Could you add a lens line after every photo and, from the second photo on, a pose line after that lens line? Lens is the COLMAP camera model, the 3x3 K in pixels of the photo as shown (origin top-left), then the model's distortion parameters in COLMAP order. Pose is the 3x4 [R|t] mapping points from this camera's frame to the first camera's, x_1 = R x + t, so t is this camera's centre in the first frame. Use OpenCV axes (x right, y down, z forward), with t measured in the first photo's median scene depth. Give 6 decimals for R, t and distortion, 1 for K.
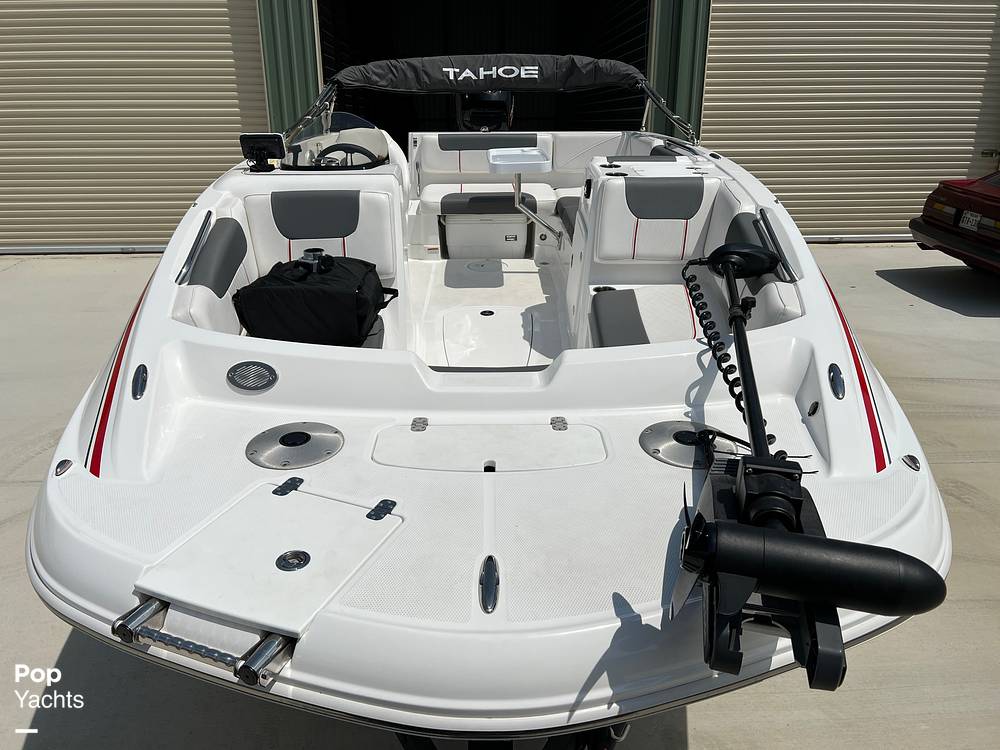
lens RADIAL K [[765.4, 0, 500.0], [0, 765.4, 375.0], [0, 0, 1]] dist [0.024321, -0.005048]
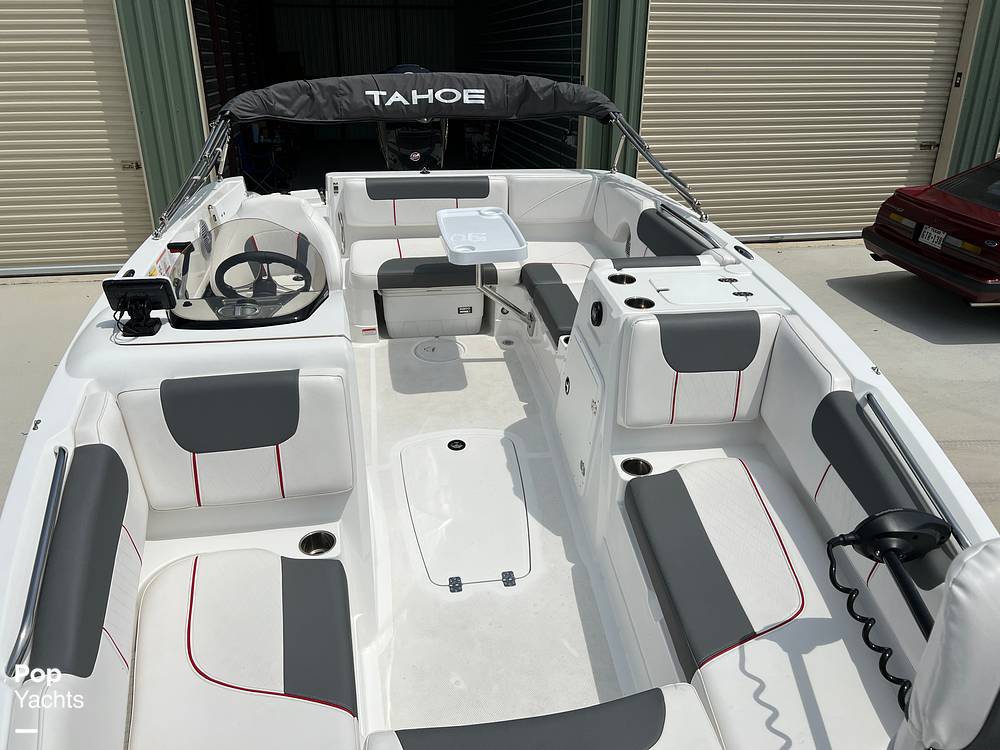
lens RADIAL K [[744.3, 0, 500.0], [0, 744.3, 375.0], [0, 0, 1]] dist [0.021157, 0.000640]
pose [[0.989460, -0.053645, 0.134501, -0.057310], [0.040967, 0.994604, 0.095315, -0.178709], [-0.138888, -0.088800, 0.986319, 0.196913]]
